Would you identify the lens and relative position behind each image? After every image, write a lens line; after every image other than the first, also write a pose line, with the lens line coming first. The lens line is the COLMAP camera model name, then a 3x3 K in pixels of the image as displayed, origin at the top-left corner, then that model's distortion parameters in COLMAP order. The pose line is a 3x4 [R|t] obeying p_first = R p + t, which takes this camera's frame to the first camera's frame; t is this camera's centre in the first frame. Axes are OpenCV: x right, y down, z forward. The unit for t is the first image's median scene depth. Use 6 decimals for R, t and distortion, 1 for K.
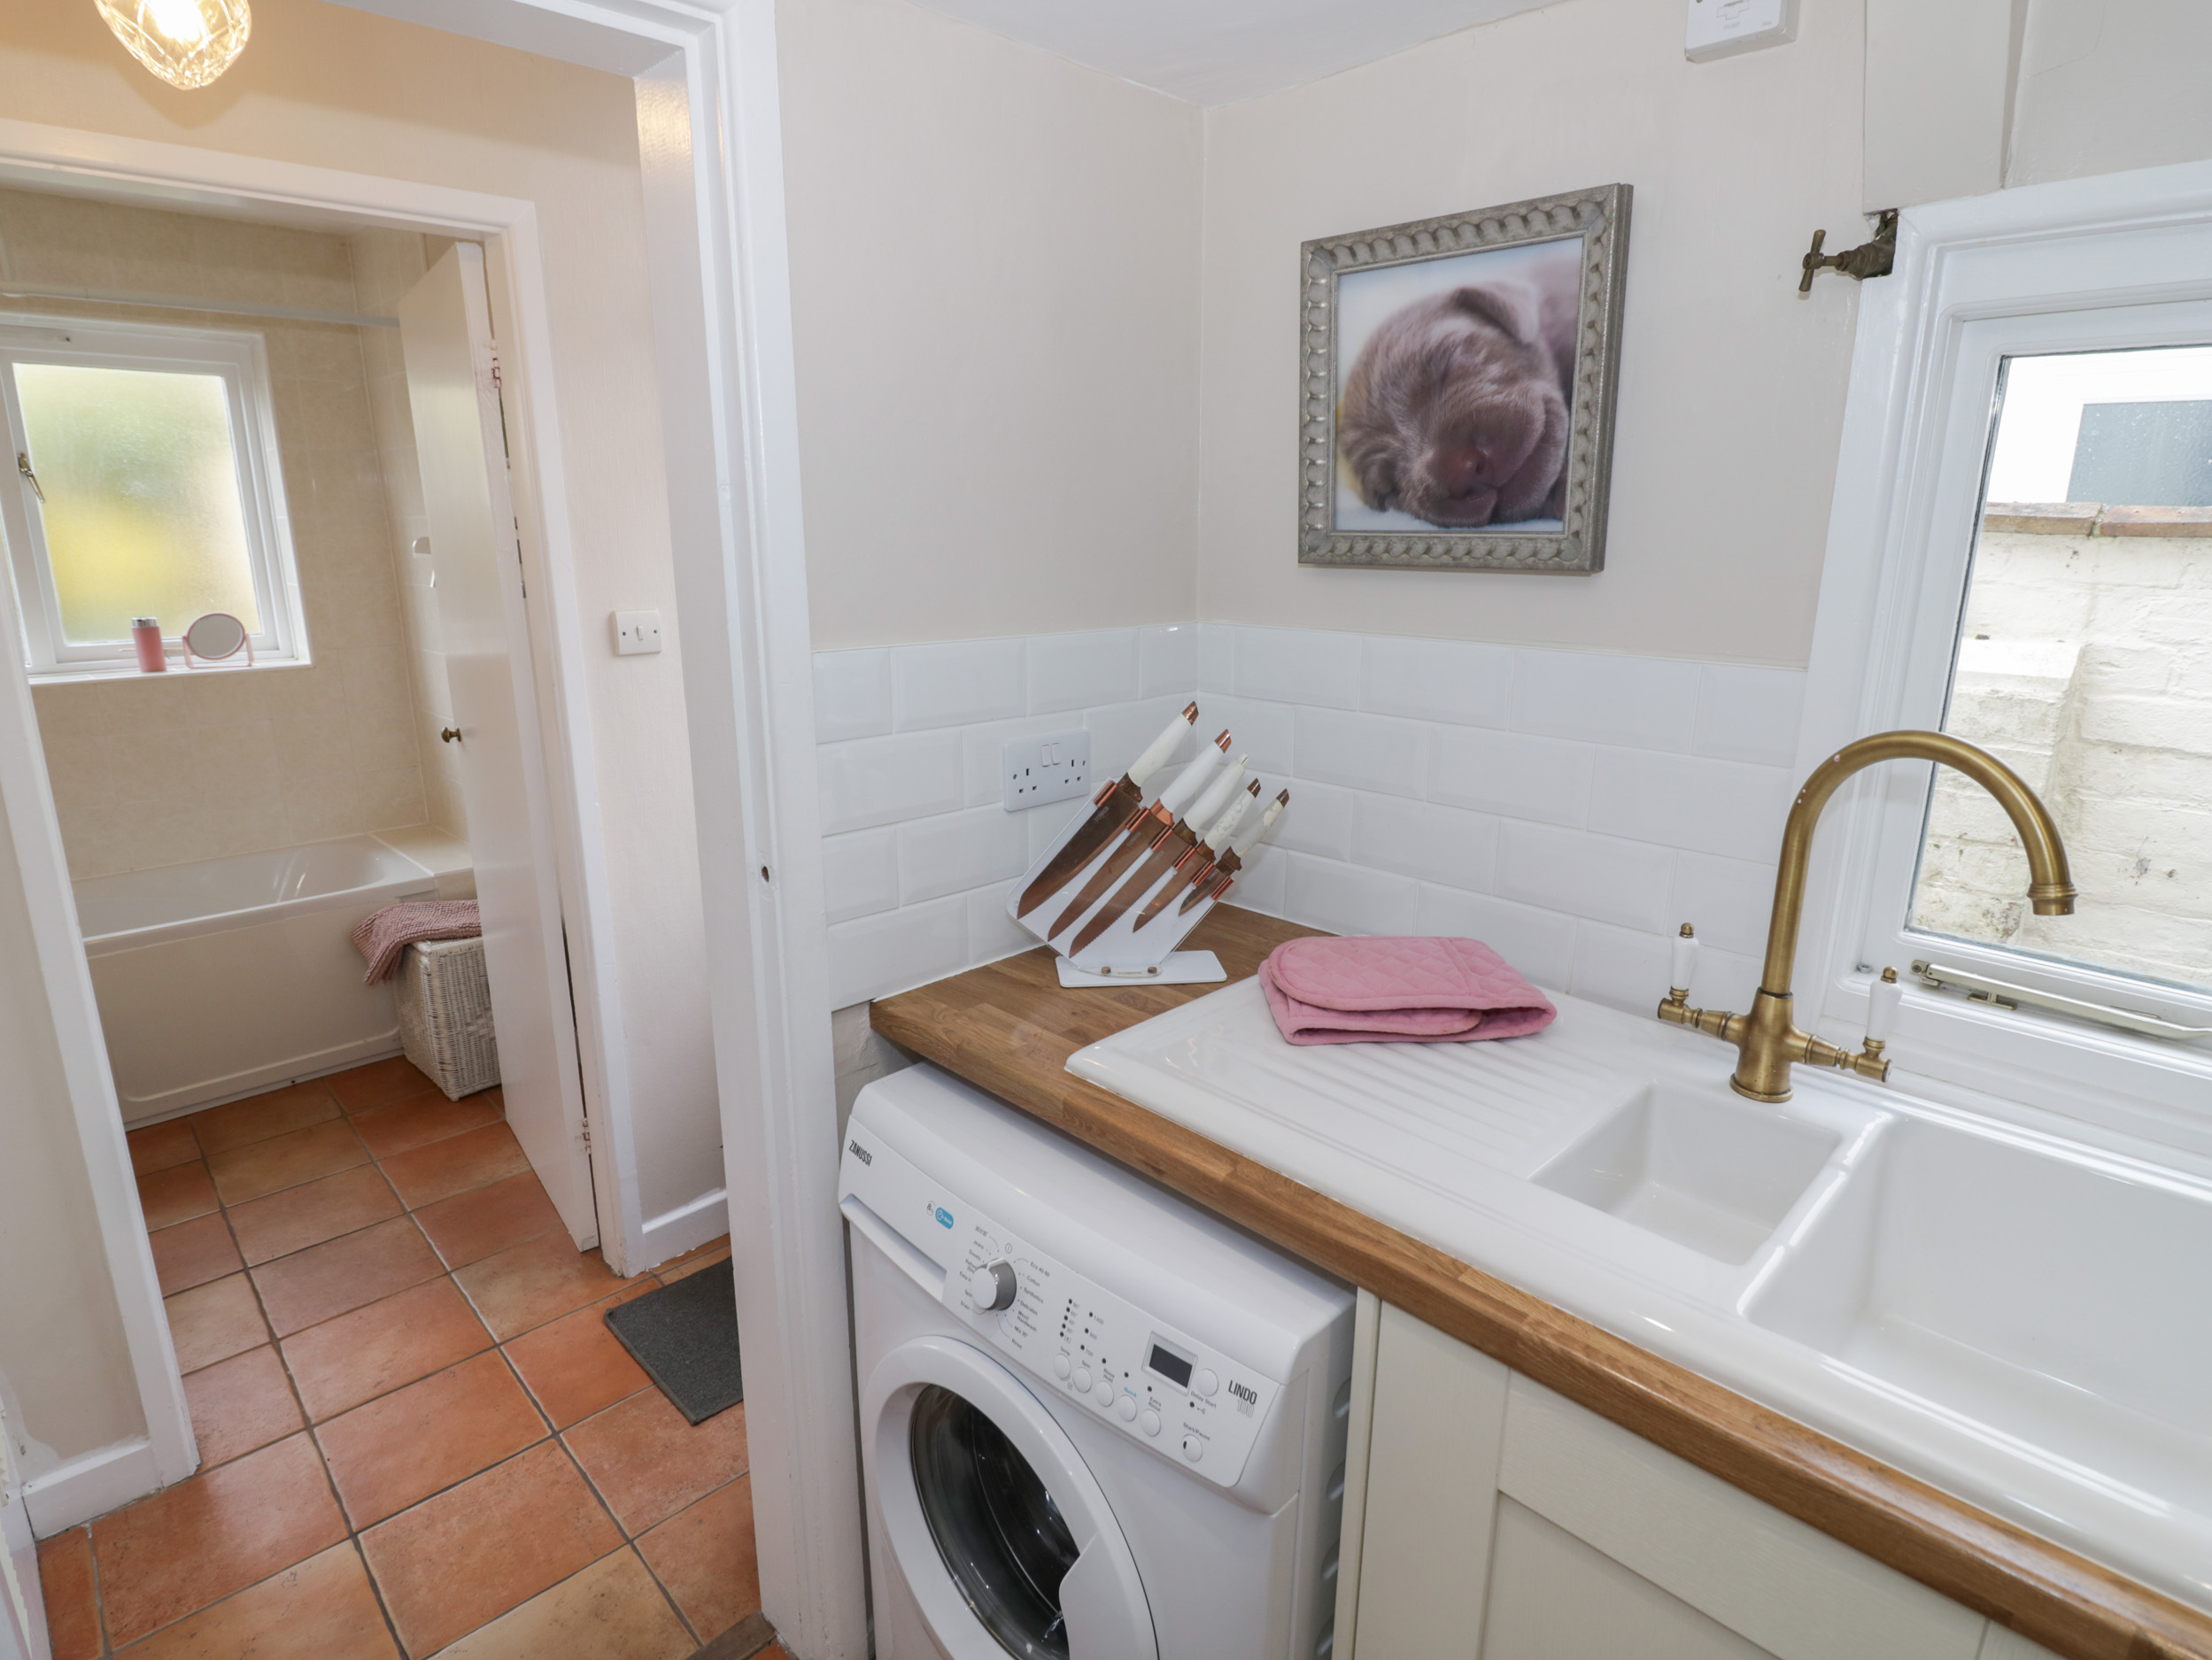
lens RADIAL K [[1144.9, 0, 1071.3], [0, 1144.9, 811.0], [0, 0, 1]] dist [-0.002526, -0.012074]
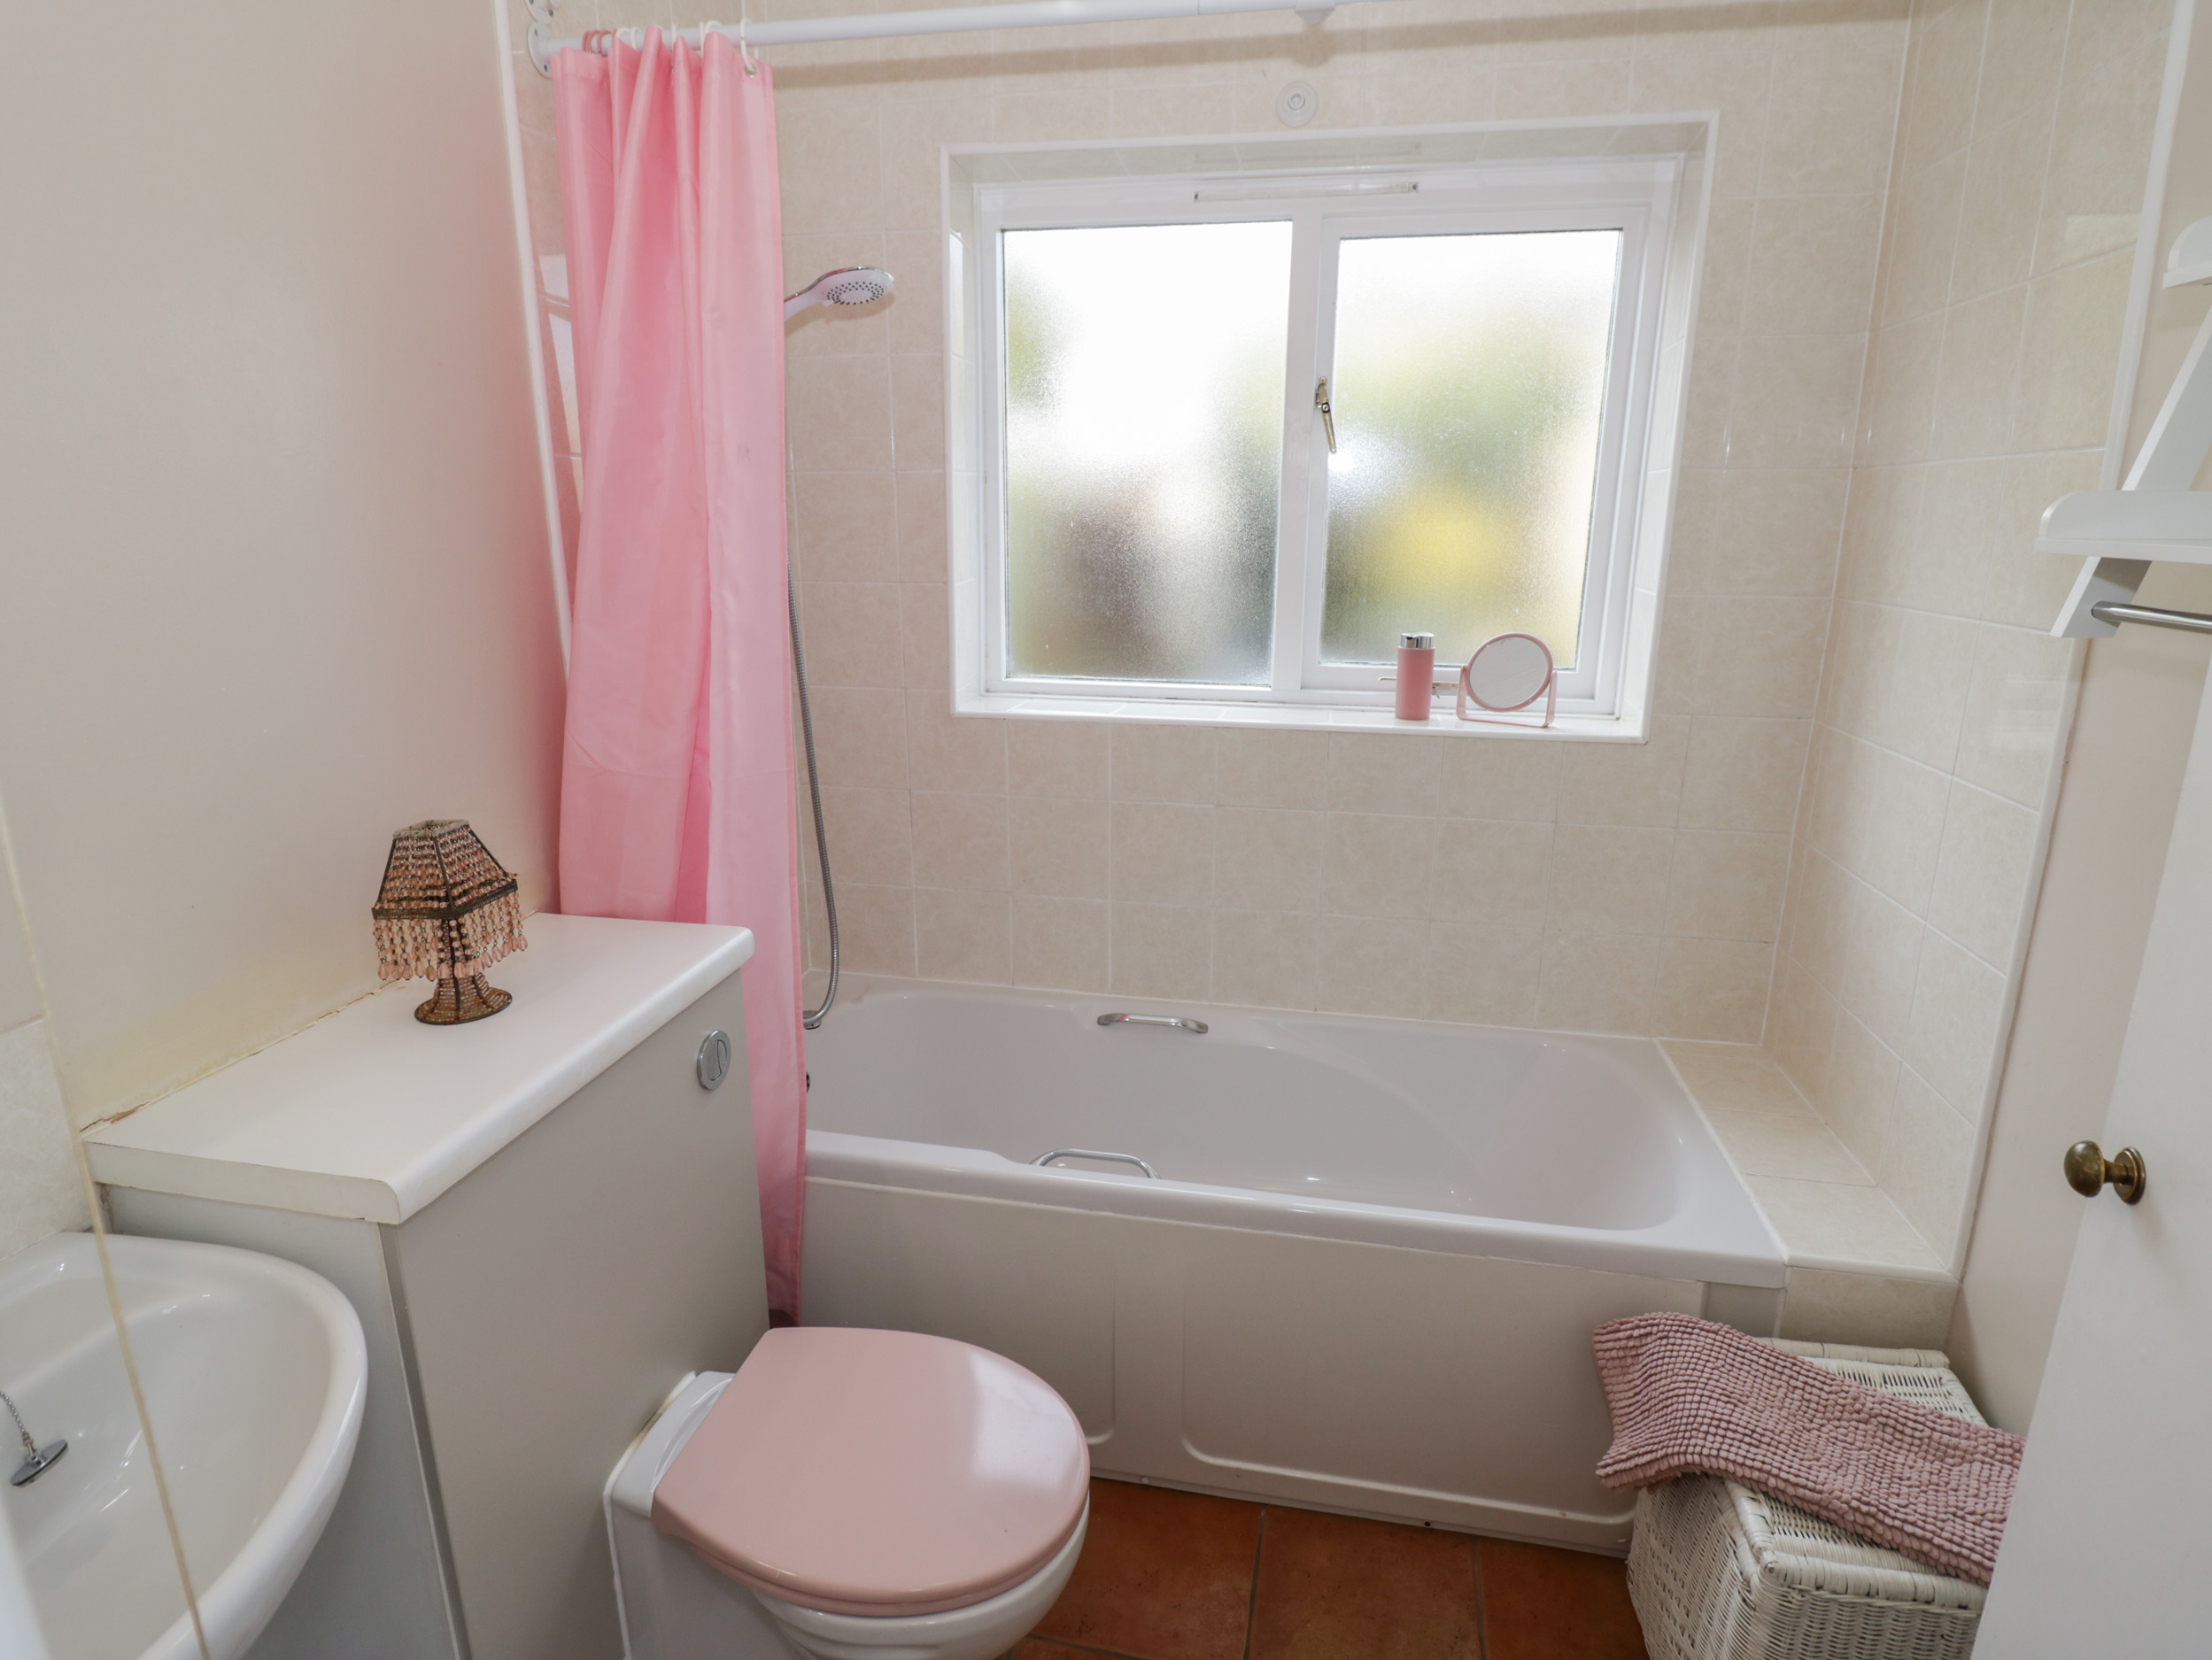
lens RADIAL K [[1144.9, 0, 1125.3], [0, 1144.9, 814.4], [0, 0, 1]] dist [-0.002526, -0.012074]
pose [[0.569104, 0.209599, -0.795103, -0.895137], [-0.204331, 0.972684, 0.110159, -0.256379], [0.796473, 0.099772, 0.596386, 1.175046]]
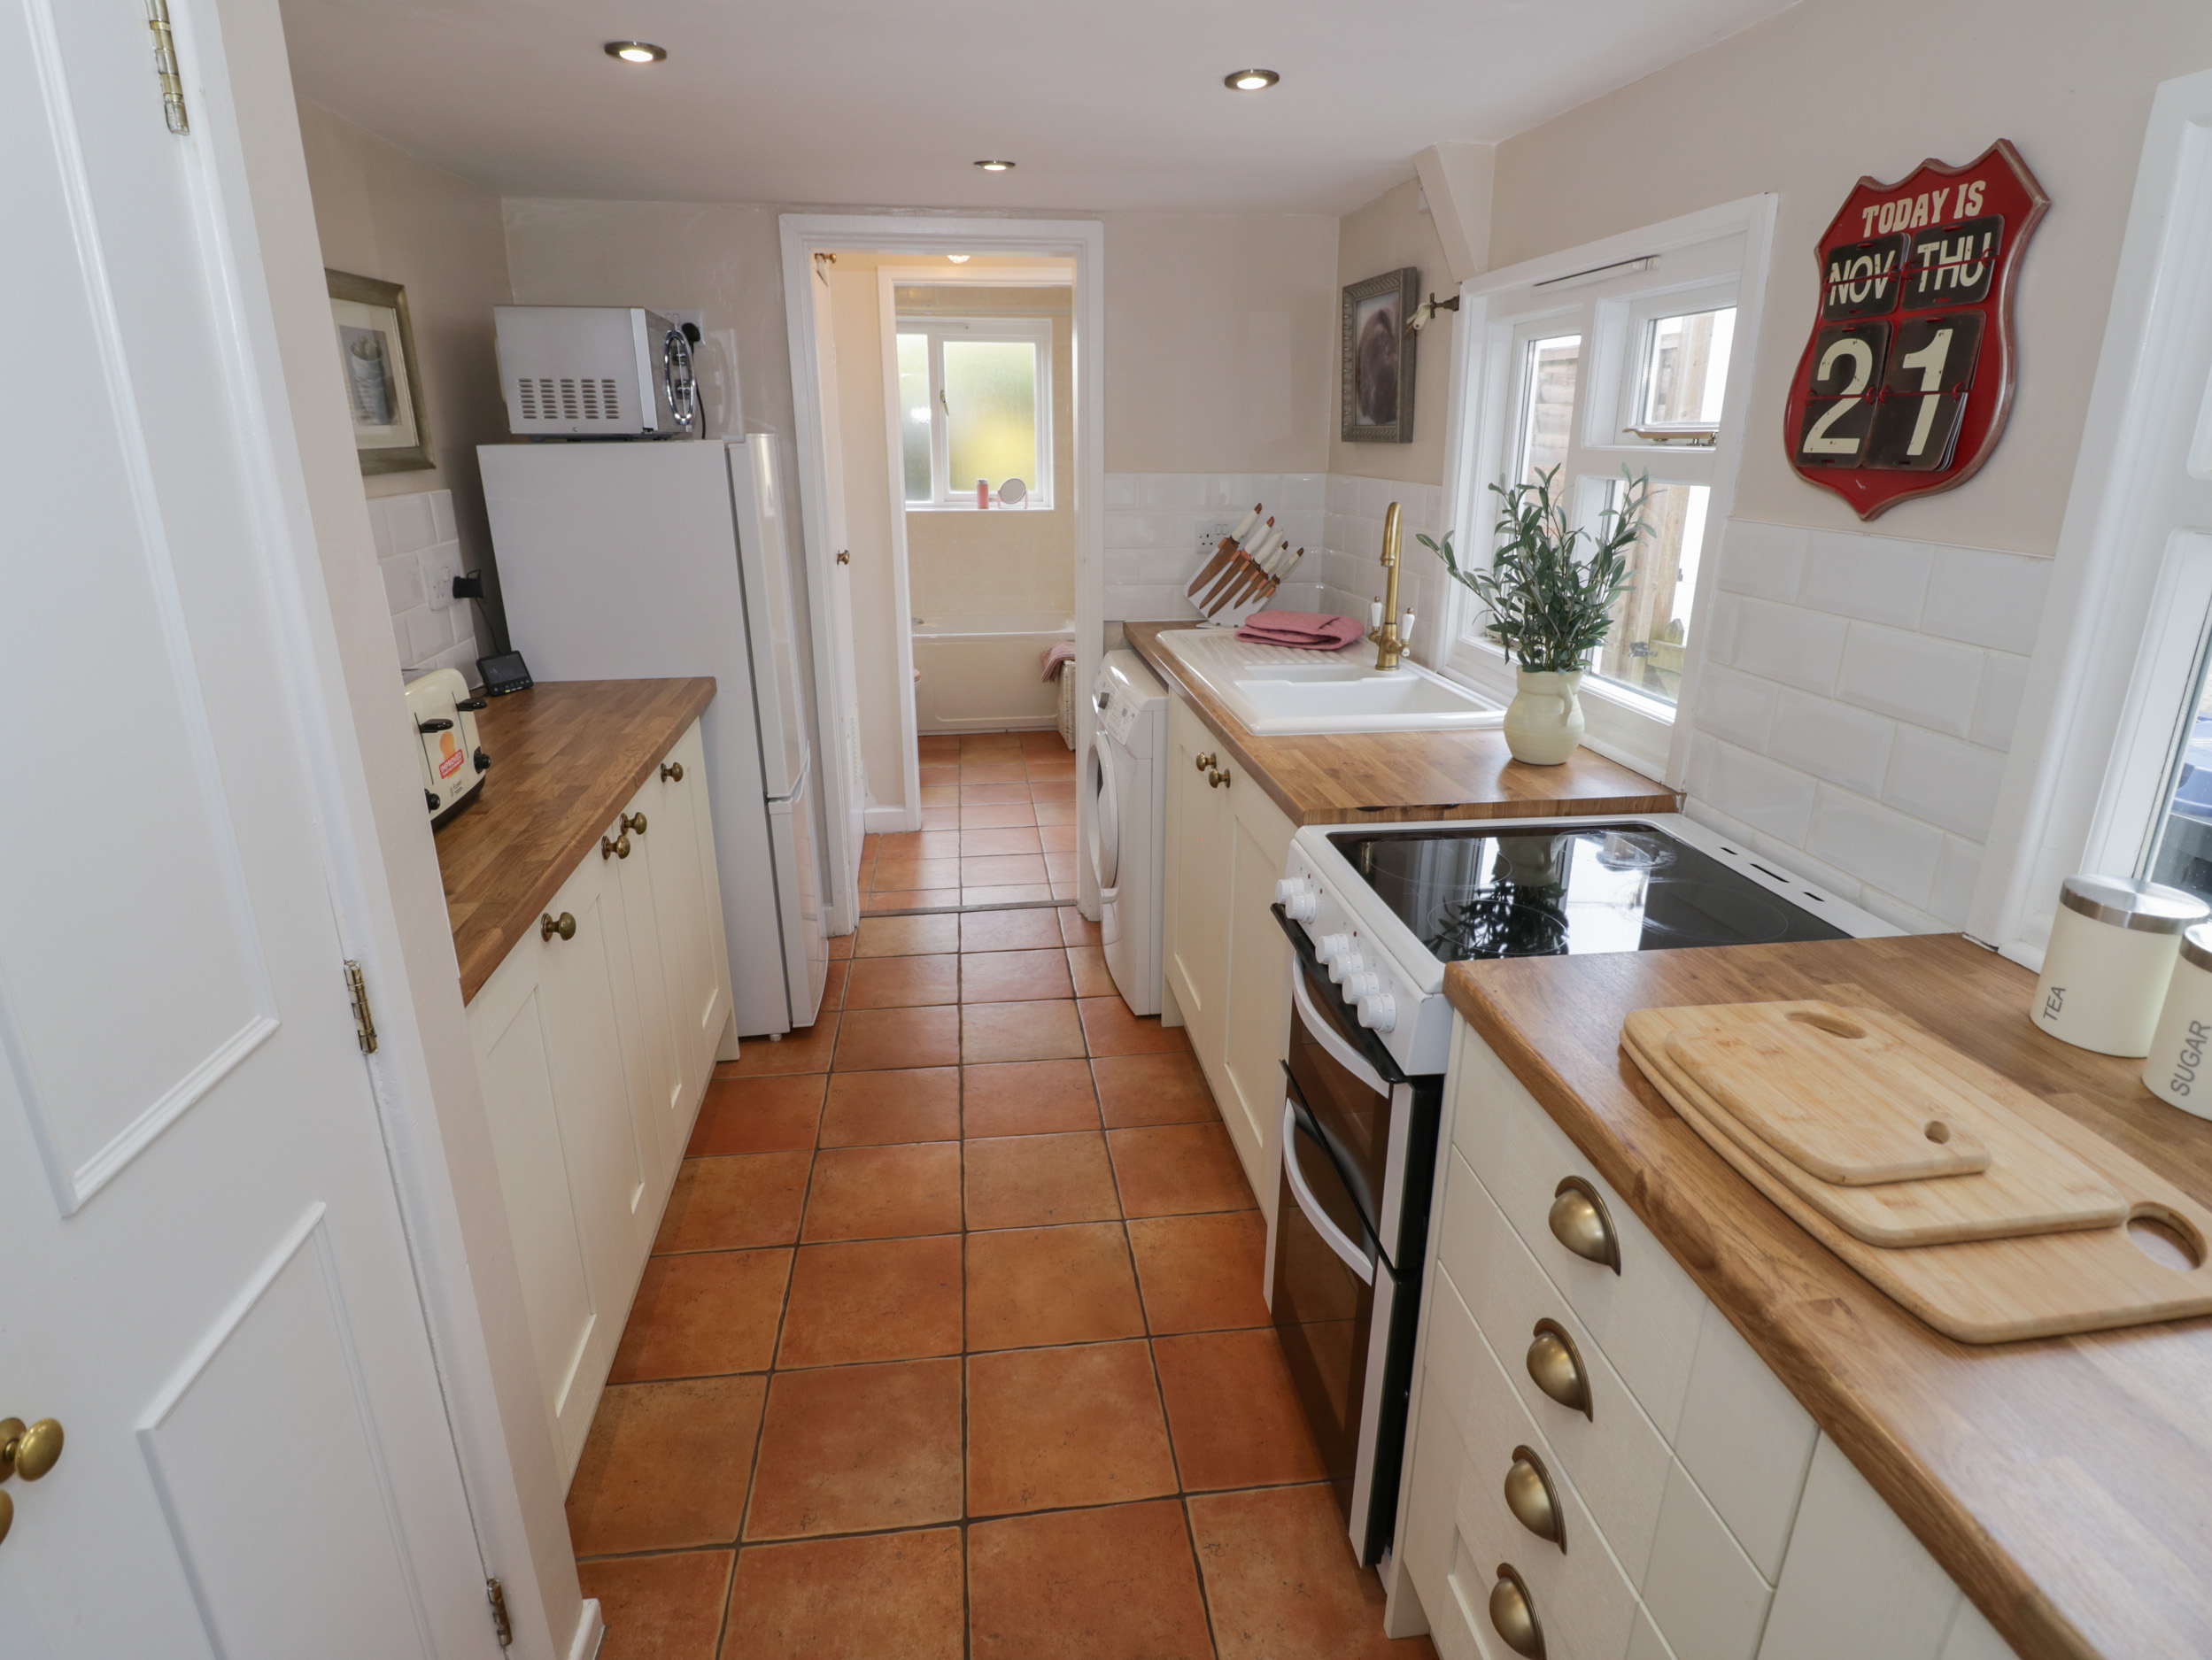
lens RADIAL K [[1144.9, 0, 1094.9], [0, 1144.9, 821.0], [0, 0, 1]] dist [-0.002526, -0.012074]
pose [[0.795283, 0.192160, -0.574978, 1.232517], [-0.144794, 0.981194, 0.127646, 0.270912], [0.588693, -0.018262, 0.808150, -1.001260]]
